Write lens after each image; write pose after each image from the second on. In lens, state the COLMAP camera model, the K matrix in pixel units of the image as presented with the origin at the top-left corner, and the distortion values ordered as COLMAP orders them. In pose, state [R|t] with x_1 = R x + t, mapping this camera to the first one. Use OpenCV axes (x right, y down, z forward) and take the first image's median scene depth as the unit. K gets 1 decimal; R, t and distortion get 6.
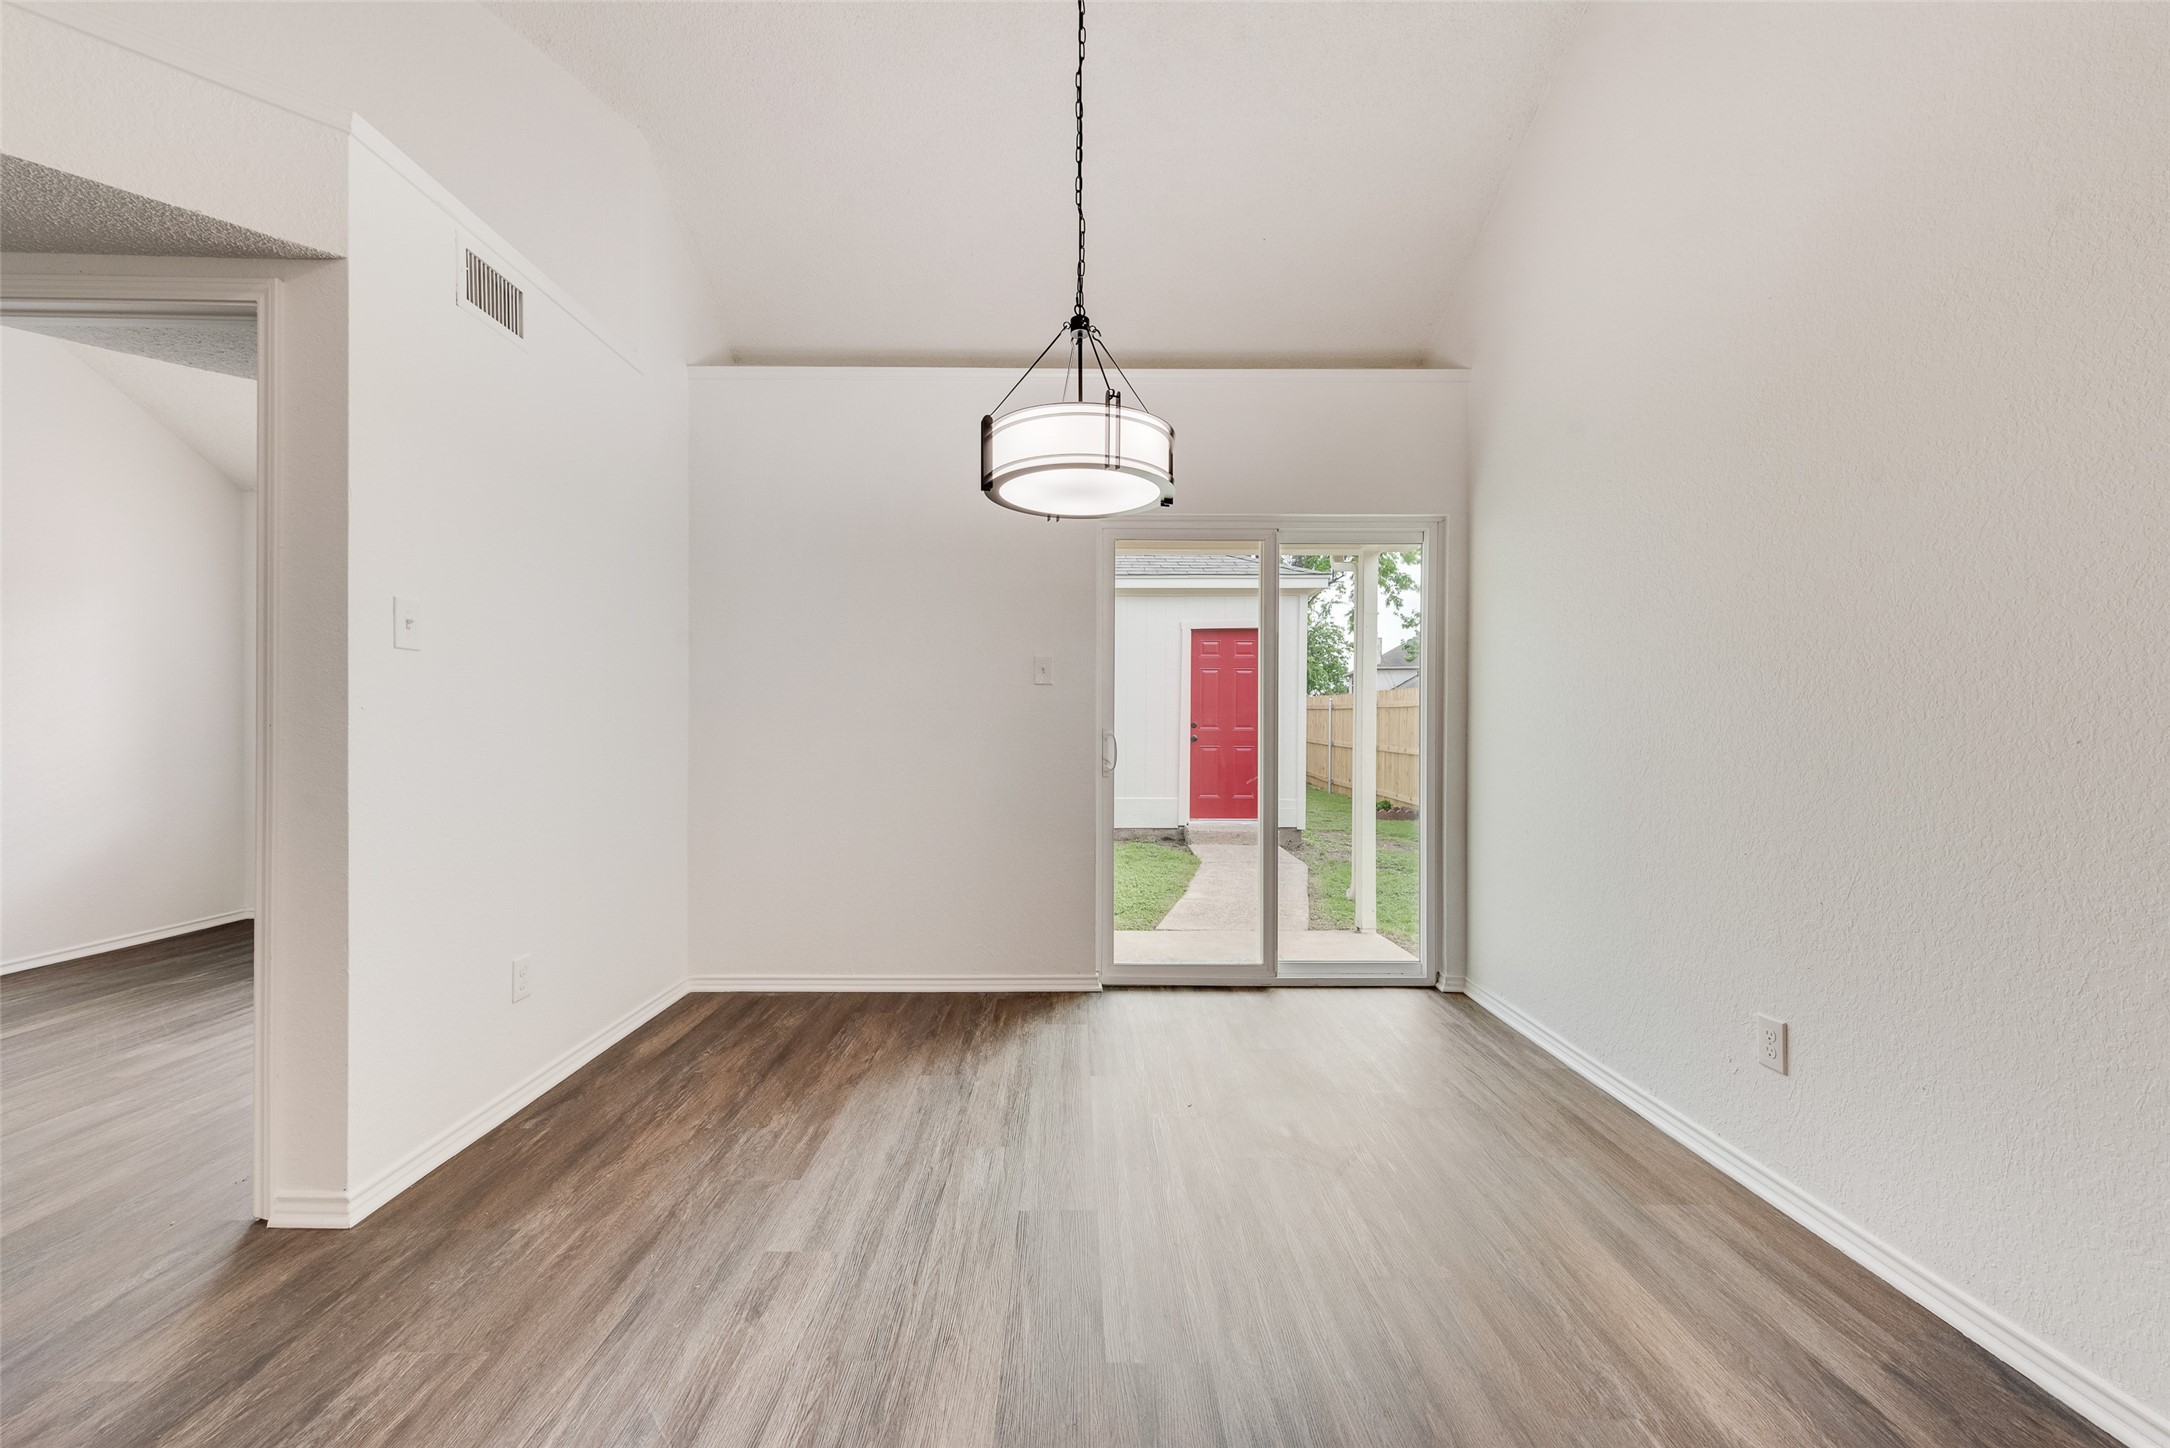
lens RADIAL K [[846.1, 0, 1075.2], [0, 846.1, 734.9], [0, 0, 1]] dist [0.000011, -0.000655]
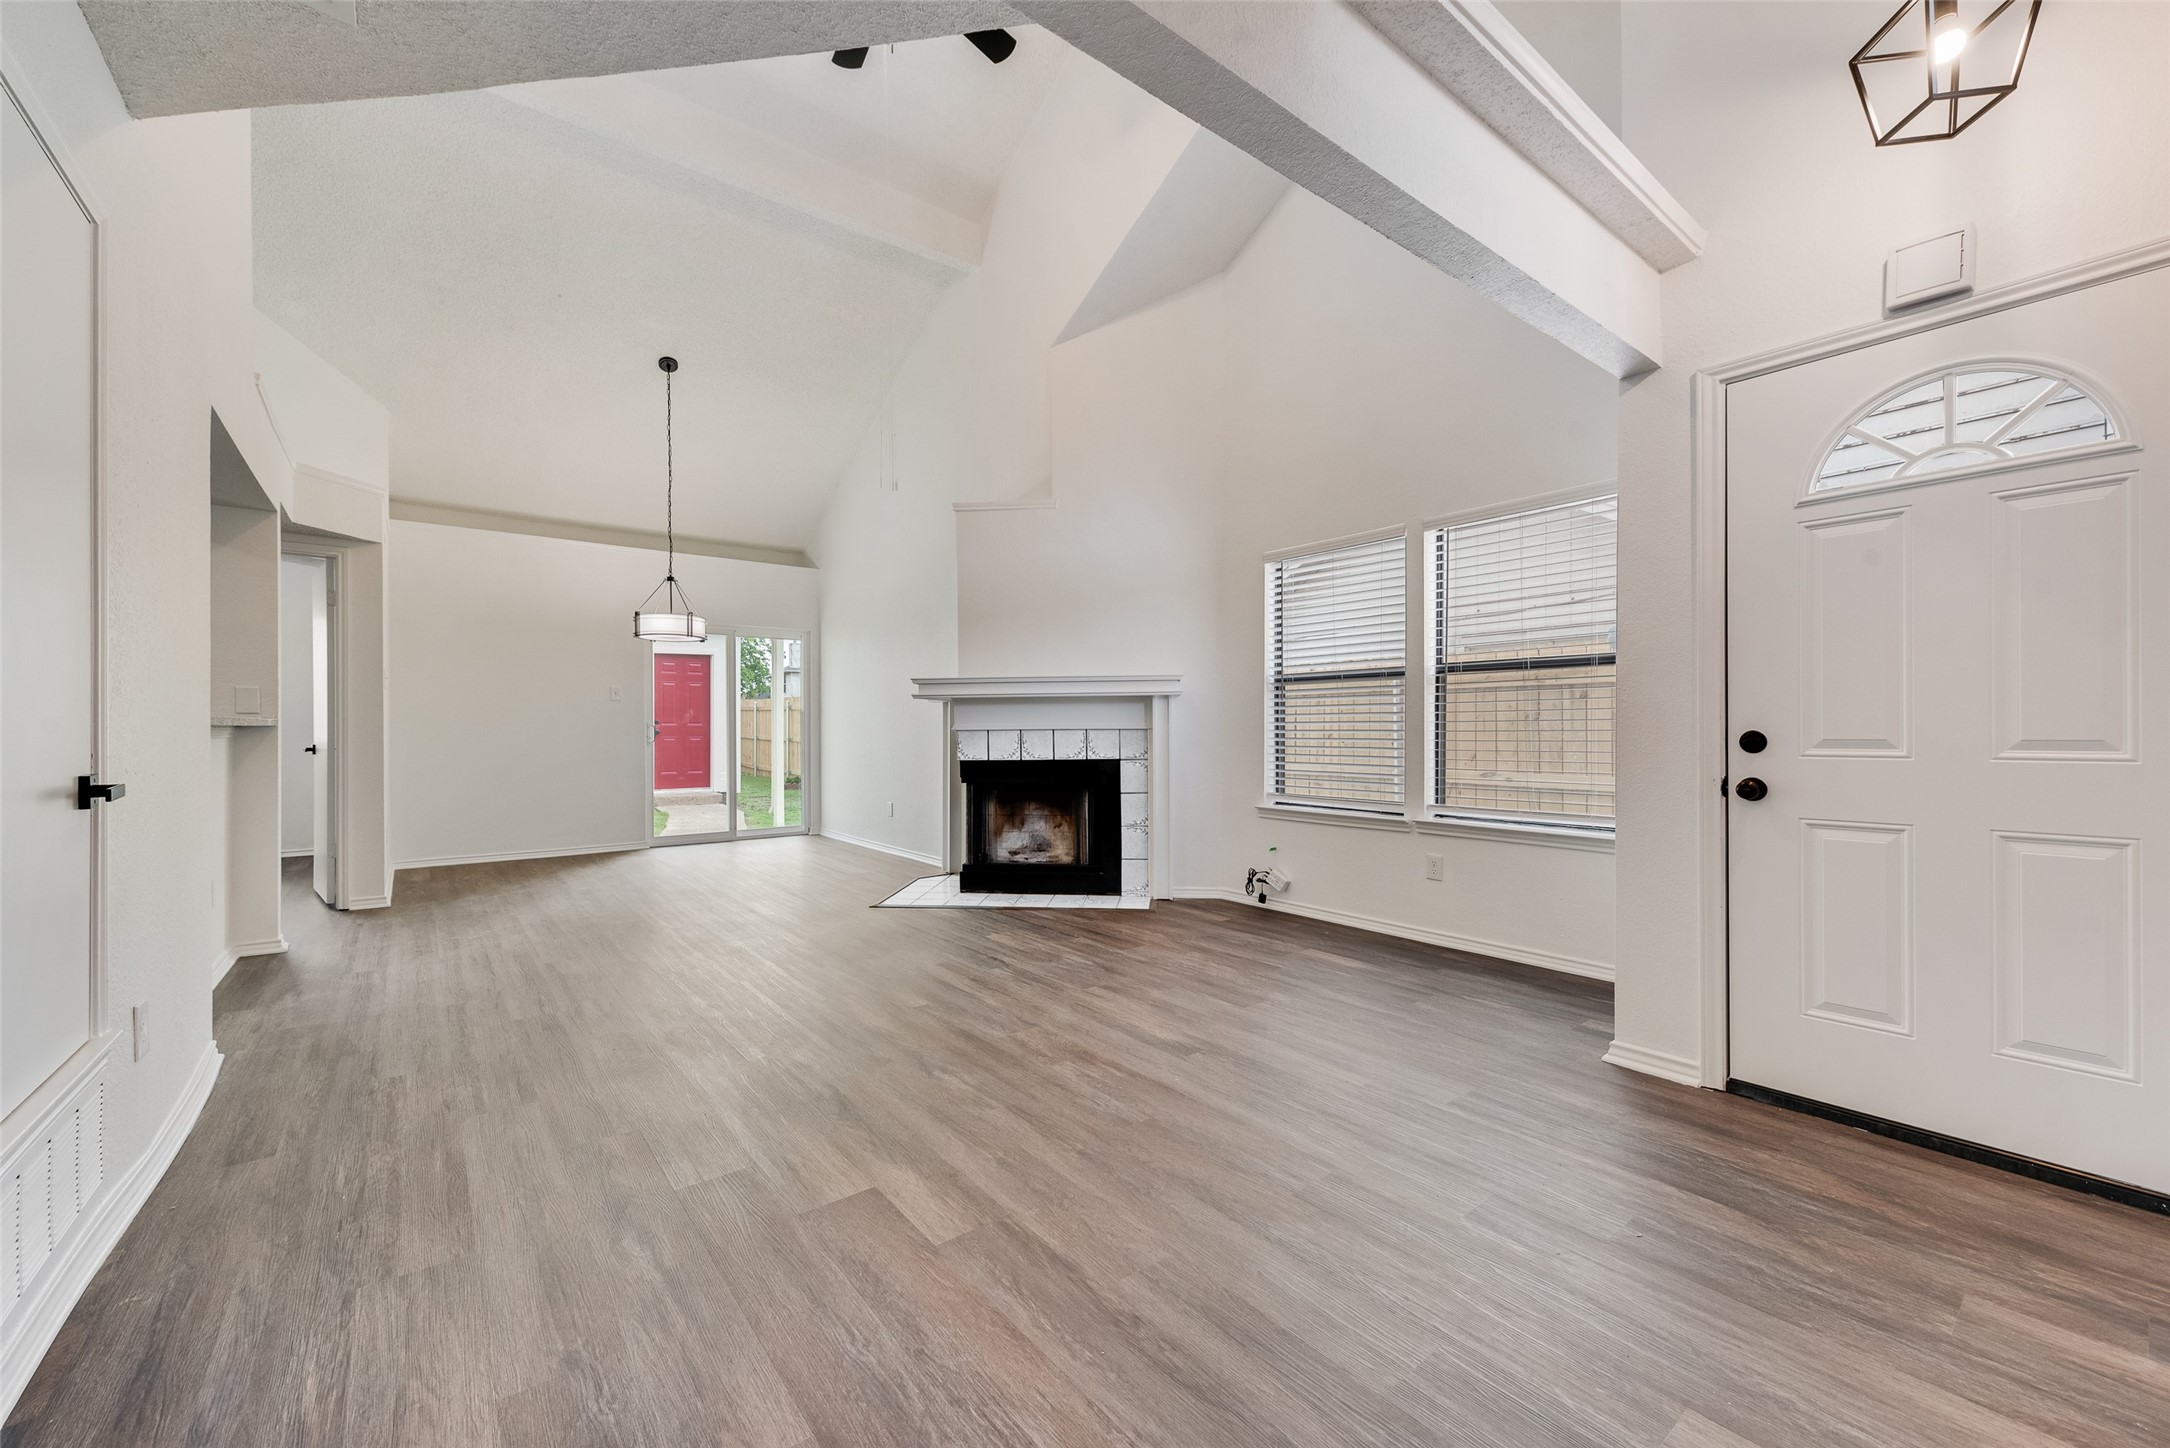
lens RADIAL K [[846.1, 0, 1064.2], [0, 846.1, 724.9], [0, 0, 1]] dist [0.000011, -0.000655]
pose [[0.798718, -0.008964, 0.601639, -0.398642], [0.015769, 0.999857, -0.006037, 0.029141], [-0.601500, 0.014309, 0.798745, -1.265694]]
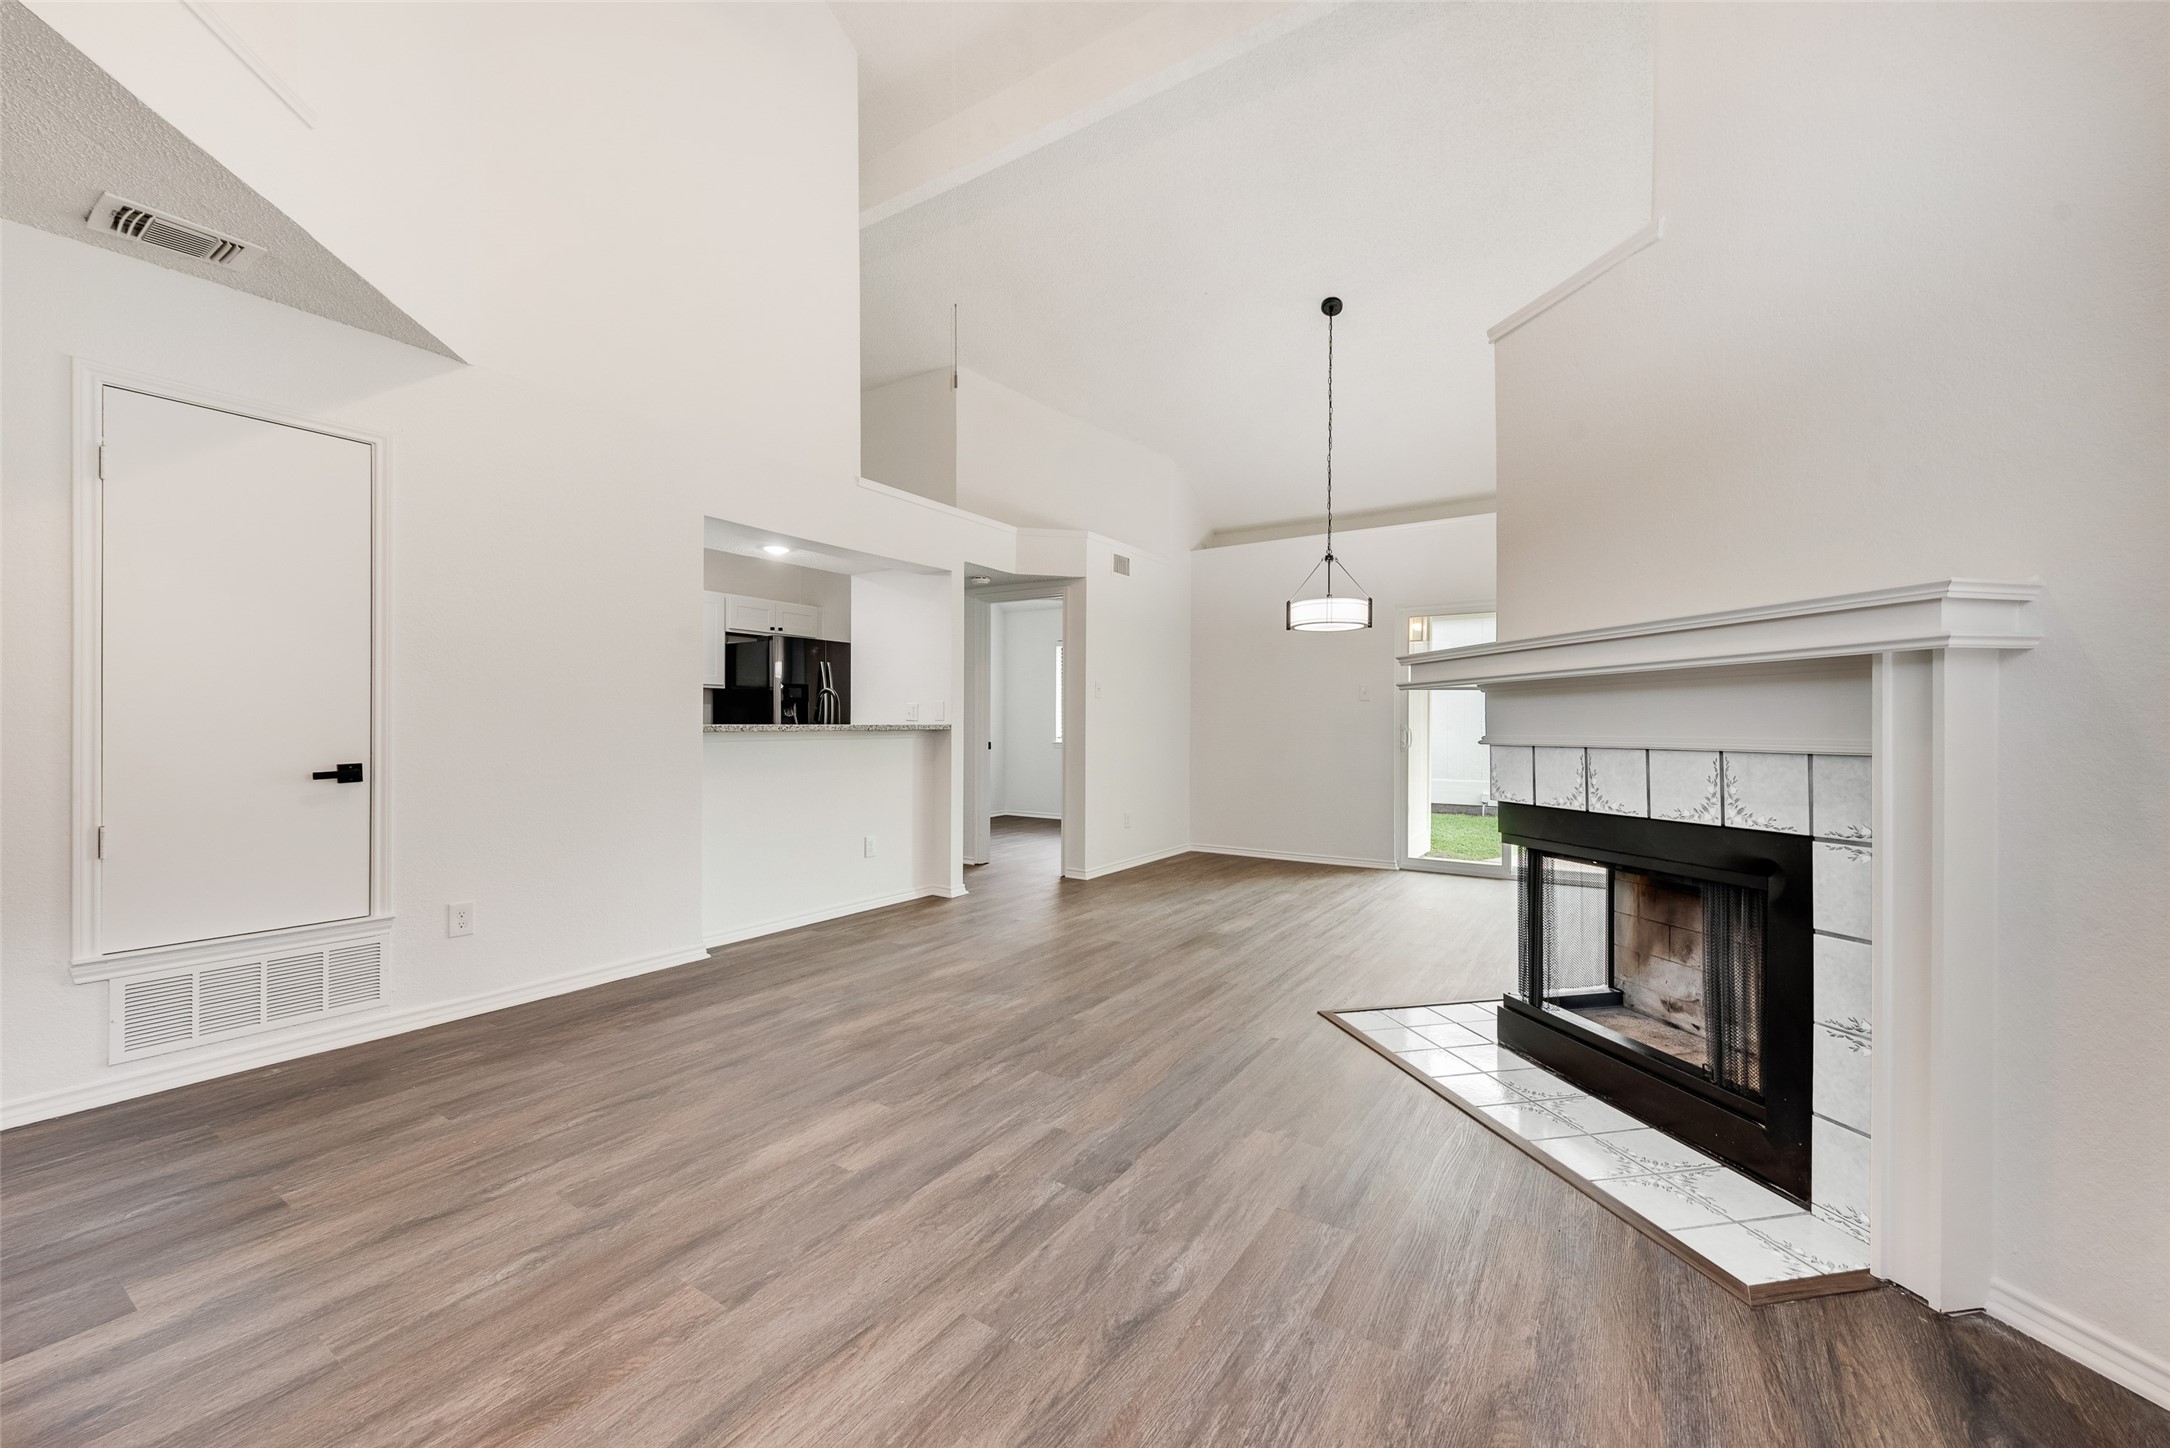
lens RADIAL K [[846.1, 0, 1082.7], [0, 846.1, 733.3], [0, 0, 1]] dist [0.000011, -0.000655]
pose [[0.829938, 0.000387, -0.557855, 0.468408], [-0.003708, 0.999982, -0.004822, 0.020483], [0.557843, 0.006070, 0.829924, -0.853429]]
